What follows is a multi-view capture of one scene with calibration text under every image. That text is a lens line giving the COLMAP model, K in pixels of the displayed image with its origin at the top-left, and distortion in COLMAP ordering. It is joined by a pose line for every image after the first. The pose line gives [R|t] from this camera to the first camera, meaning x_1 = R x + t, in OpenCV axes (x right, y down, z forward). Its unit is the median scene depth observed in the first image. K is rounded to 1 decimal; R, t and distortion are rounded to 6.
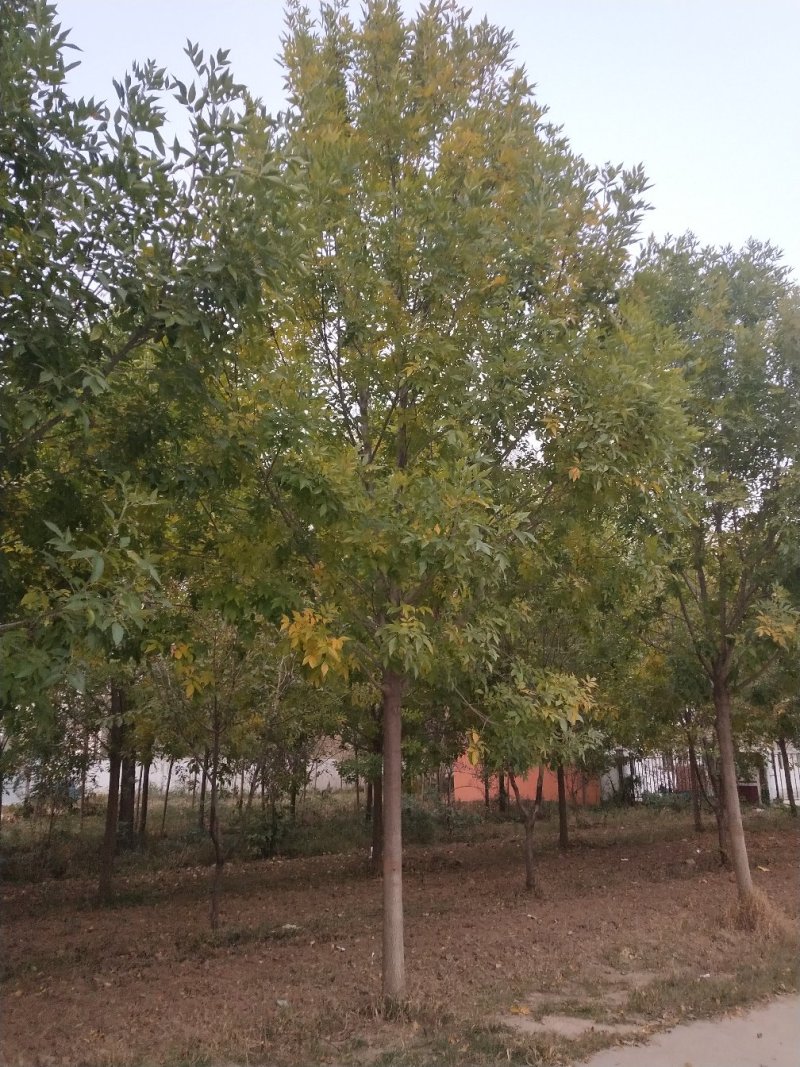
lens RADIAL K [[820.3, 0, 400.0], [0, 820.3, 533.5], [0, 0, 1]] dist [0.019937, 0.003123]
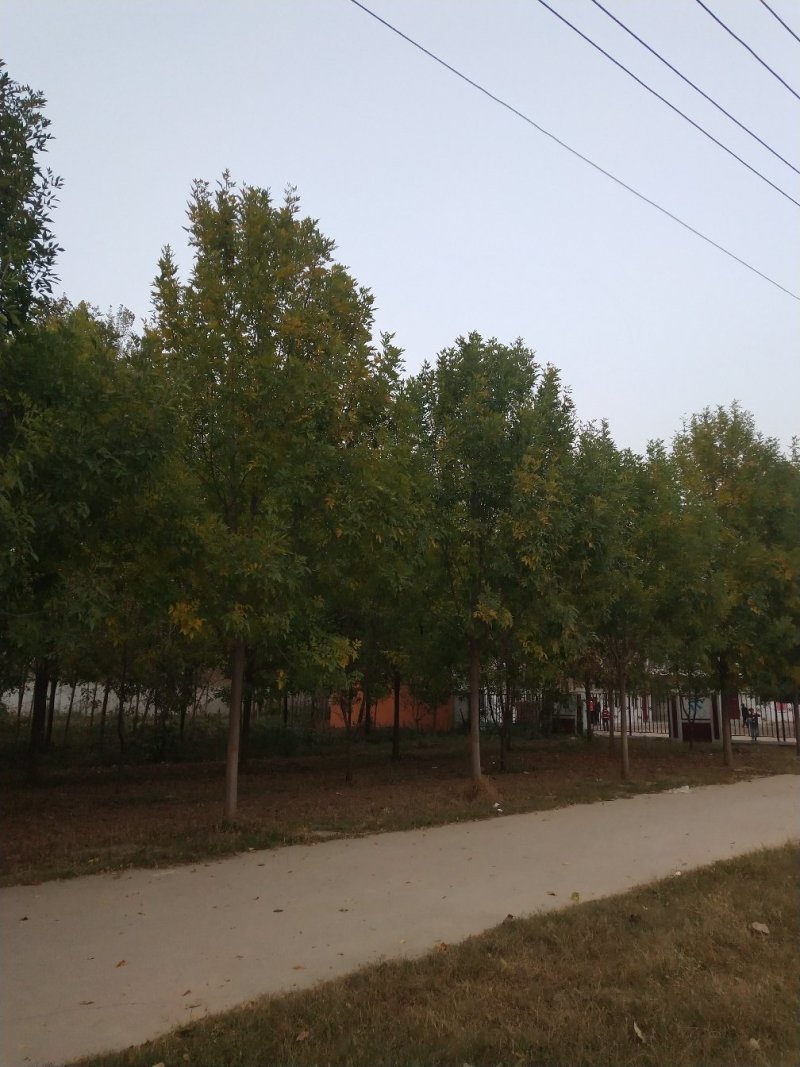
lens RADIAL K [[820.3, 0, 400.0], [0, 820.3, 533.5], [0, 0, 1]] dist [0.019937, 0.003123]
pose [[0.992042, 0.051893, 0.114713, 0.114918], [-0.060522, 0.995489, 0.073061, -0.175368], [-0.110404, -0.079422, 0.990708, -0.671491]]
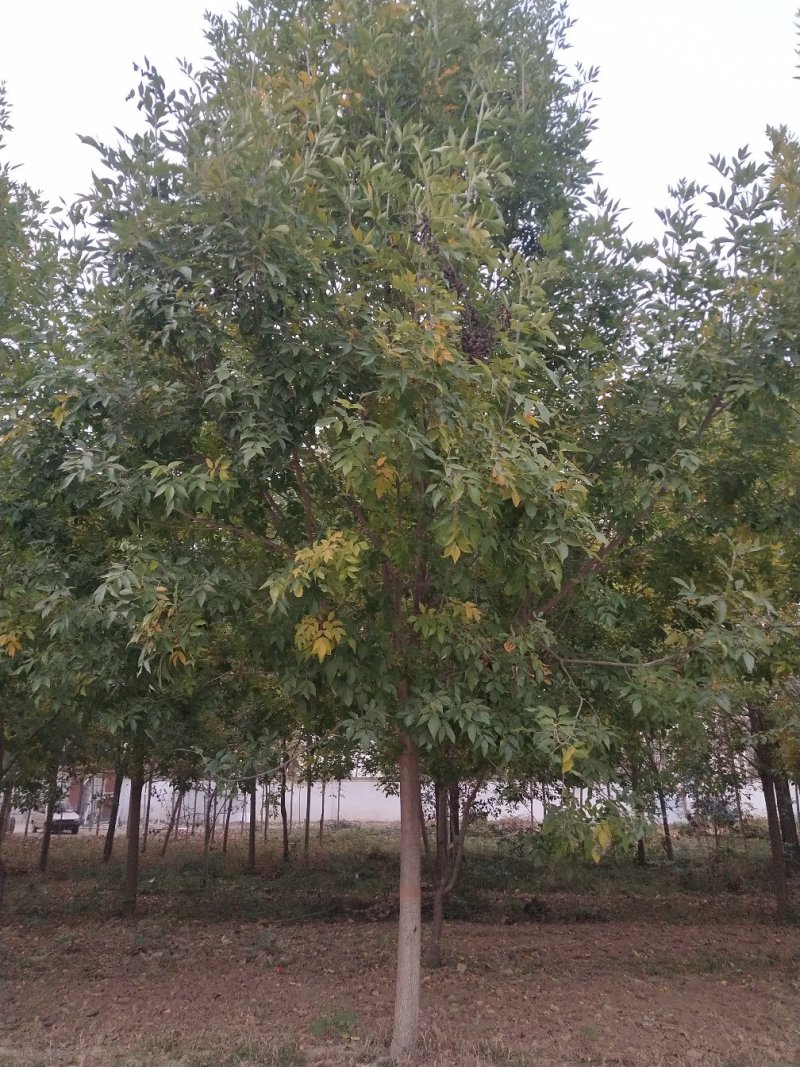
lens RADIAL K [[820.3, 0, 400.0], [0, 820.3, 533.5], [0, 0, 1]] dist [0.019937, 0.003123]
pose [[0.749950, -0.181546, -0.636094, 0.043916], [0.165219, 0.982533, -0.085631, -0.025941], [0.640529, -0.040876, 0.766846, -0.144923]]
